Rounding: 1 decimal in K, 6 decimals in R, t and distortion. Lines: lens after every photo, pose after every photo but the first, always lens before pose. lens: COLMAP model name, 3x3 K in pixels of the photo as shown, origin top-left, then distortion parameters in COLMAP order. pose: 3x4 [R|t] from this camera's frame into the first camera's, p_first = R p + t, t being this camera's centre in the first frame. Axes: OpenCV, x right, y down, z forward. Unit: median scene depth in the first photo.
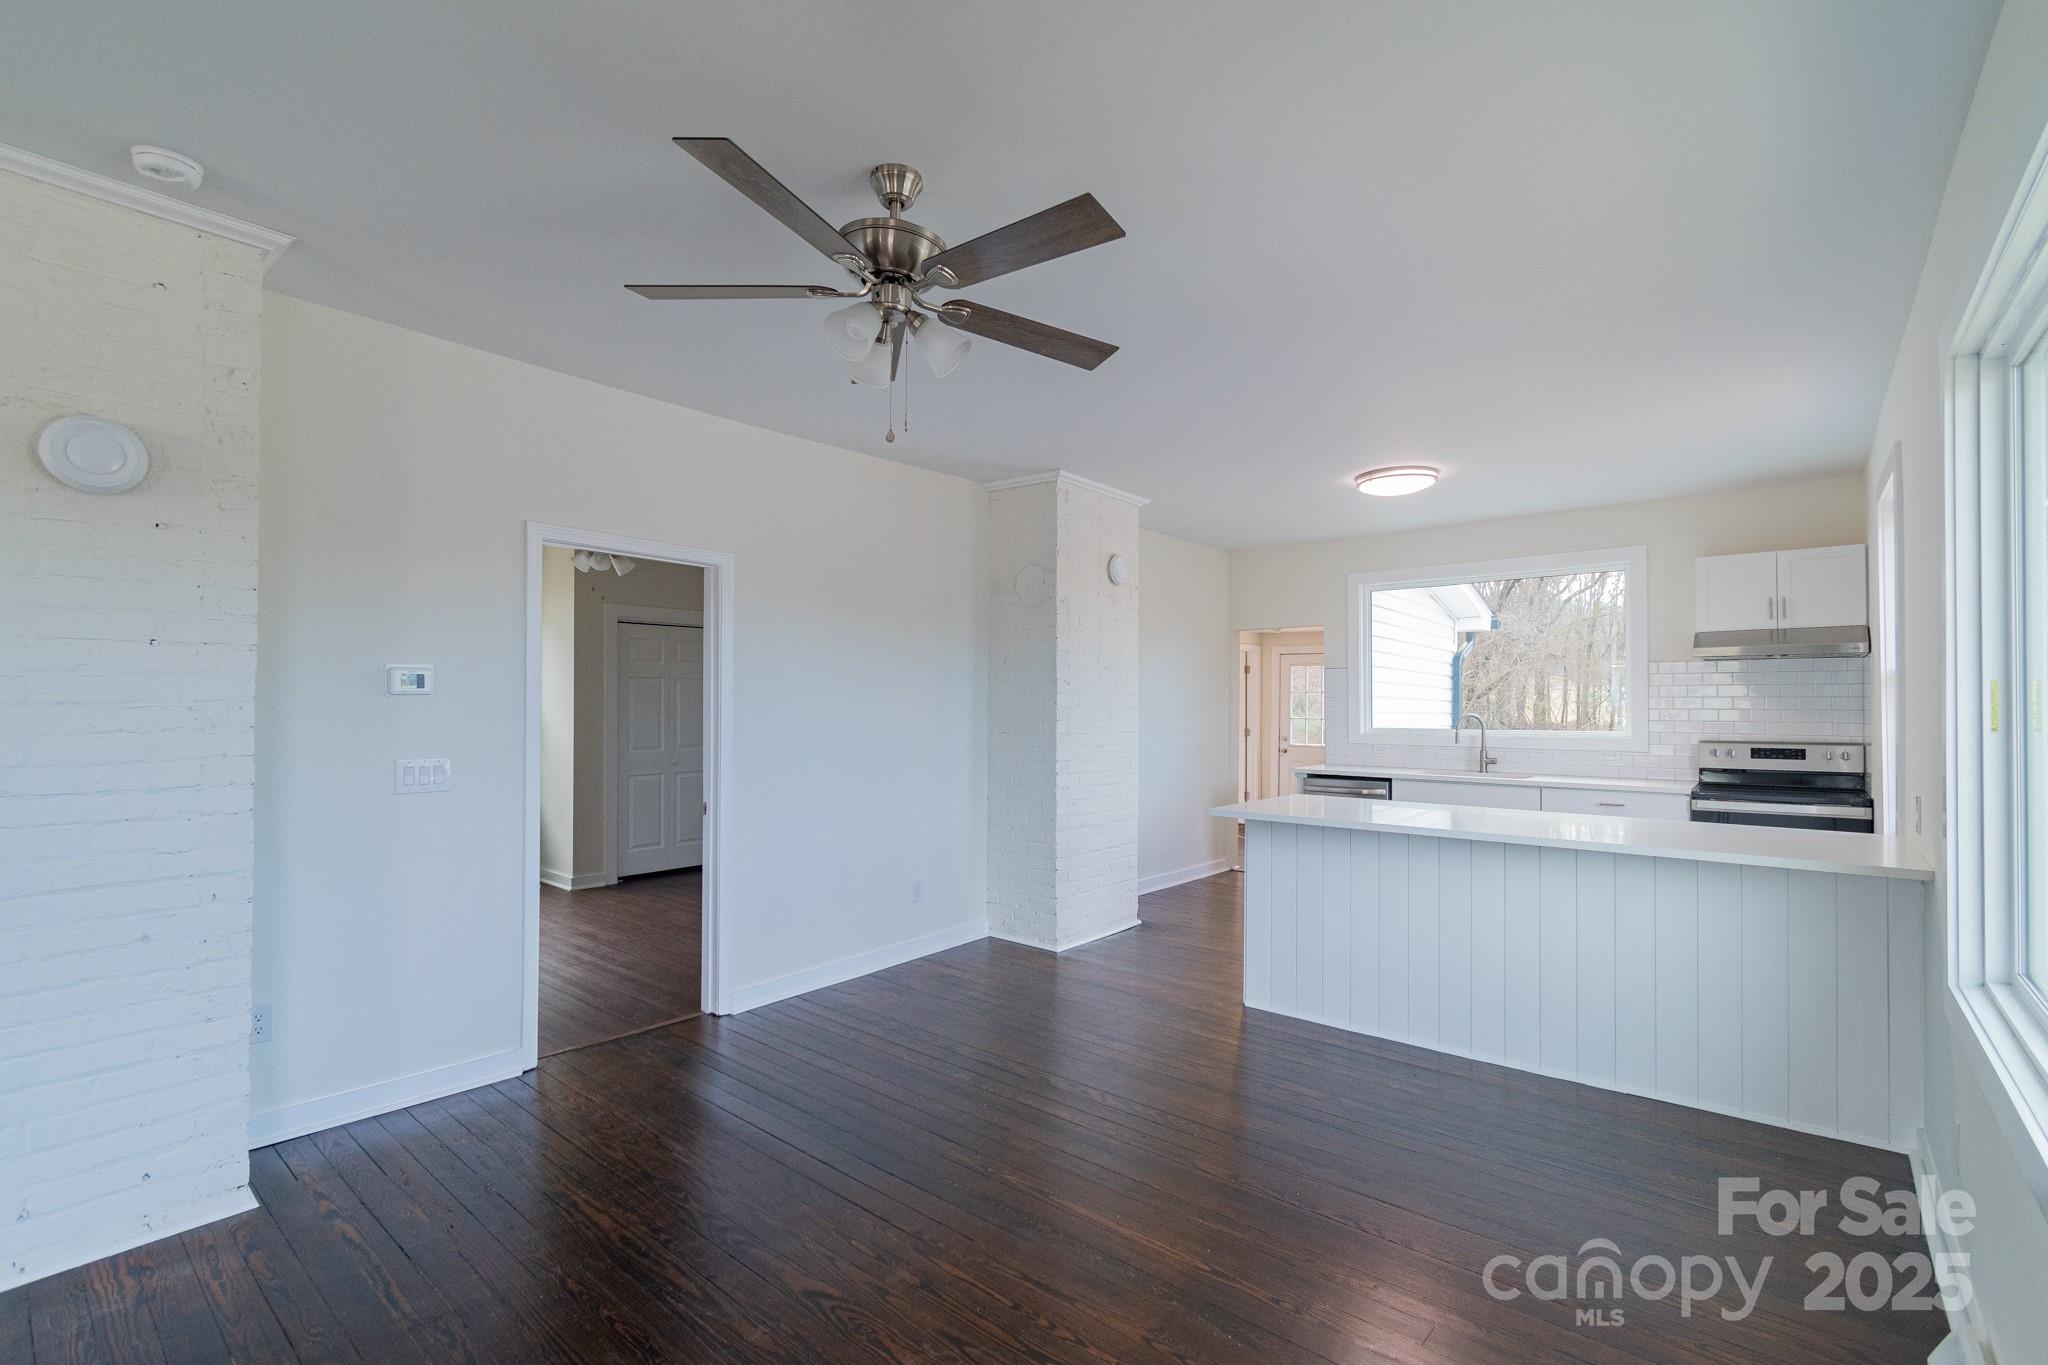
lens RADIAL K [[914.3, 0, 1034.1], [0, 914.3, 689.0], [0, 0, 1]] dist [-0.001960, -0.000158]
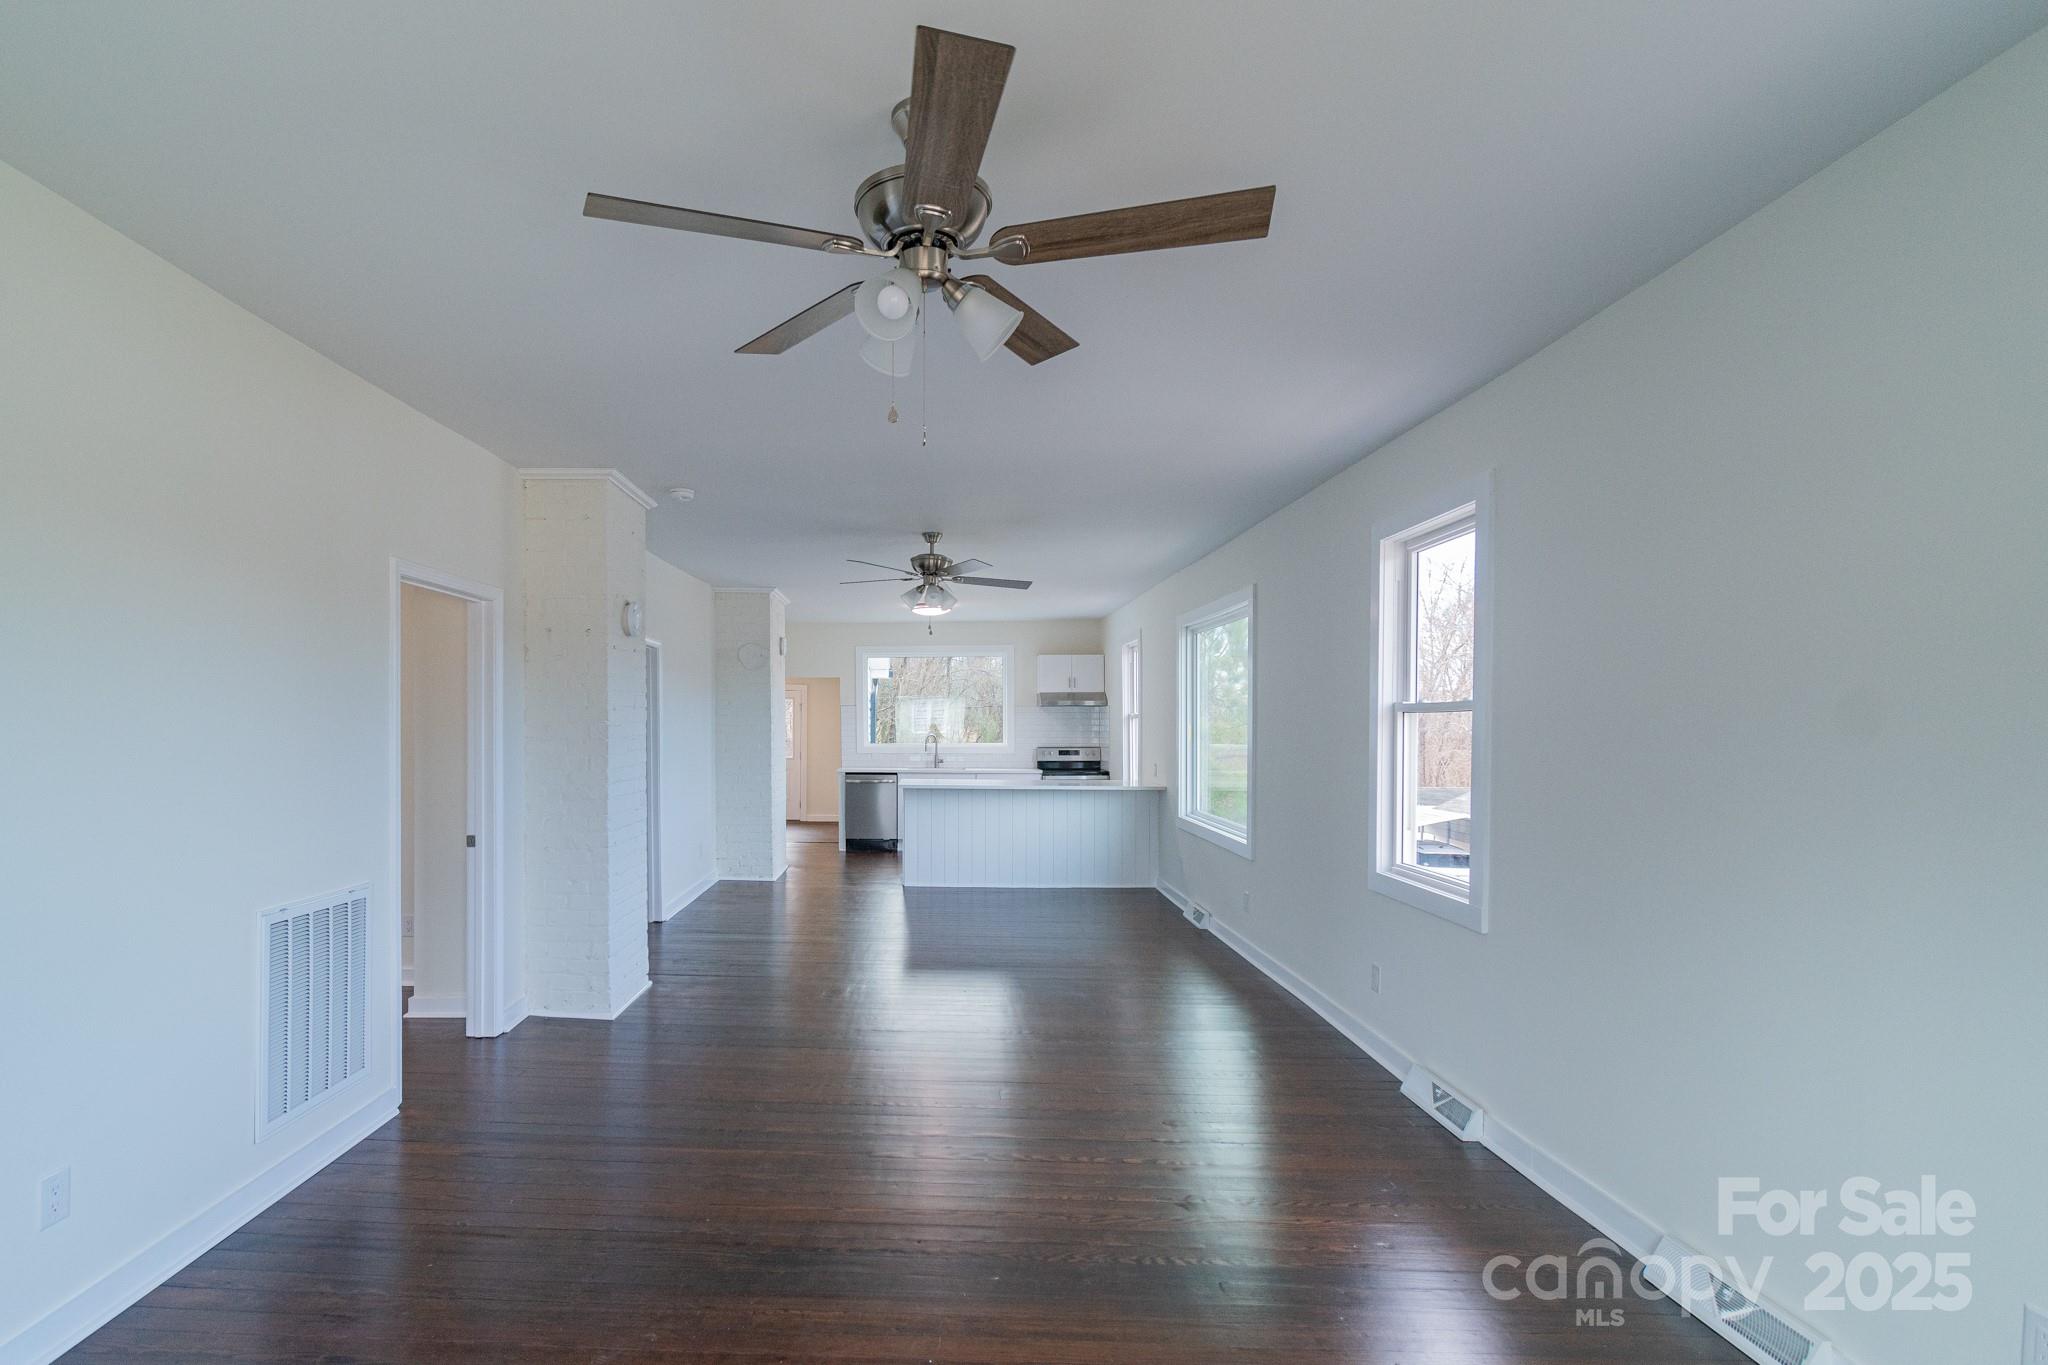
lens RADIAL K [[914.3, 0, 887.4], [0, 914.3, 744.4], [0, 0, 1]] dist [-0.001960, -0.000158]
pose [[0.799105, -0.014714, 0.601012, -0.748193], [-0.008496, 0.999324, 0.035762, -0.018134], [-0.601132, -0.033683, 0.798440, -0.407799]]
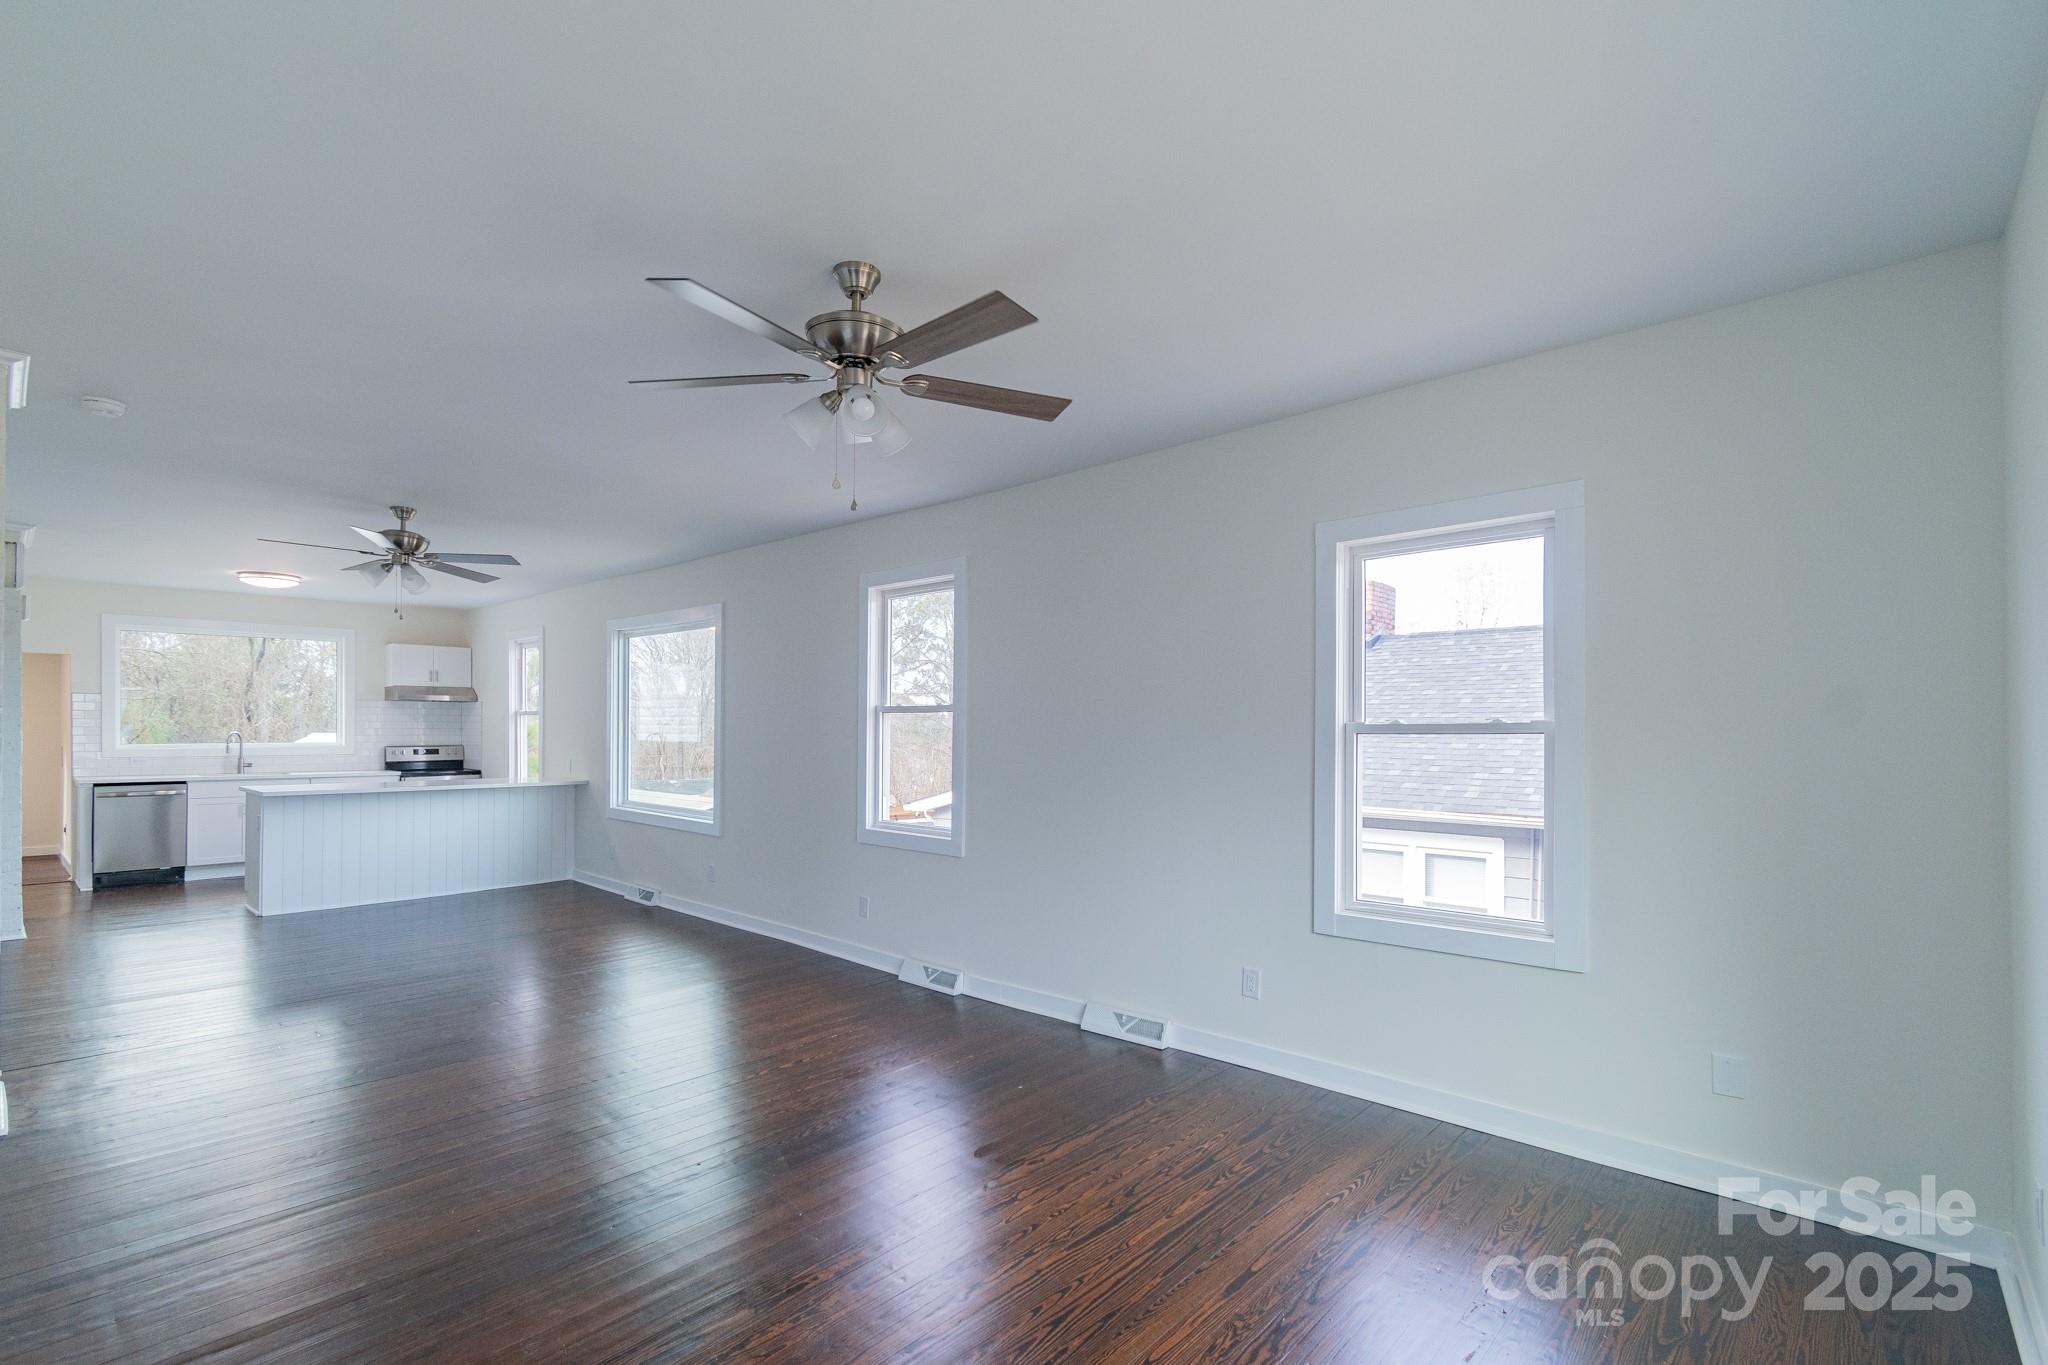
lens RADIAL K [[914.3, 0, 986.6], [0, 914.3, 717.7], [0, 0, 1]] dist [-0.001960, -0.000158]
pose [[0.057467, 0.006968, 0.998323, -0.977776], [-0.021206, 0.999759, -0.005758, -0.012659], [-0.998122, -0.020840, 0.057601, -0.258949]]
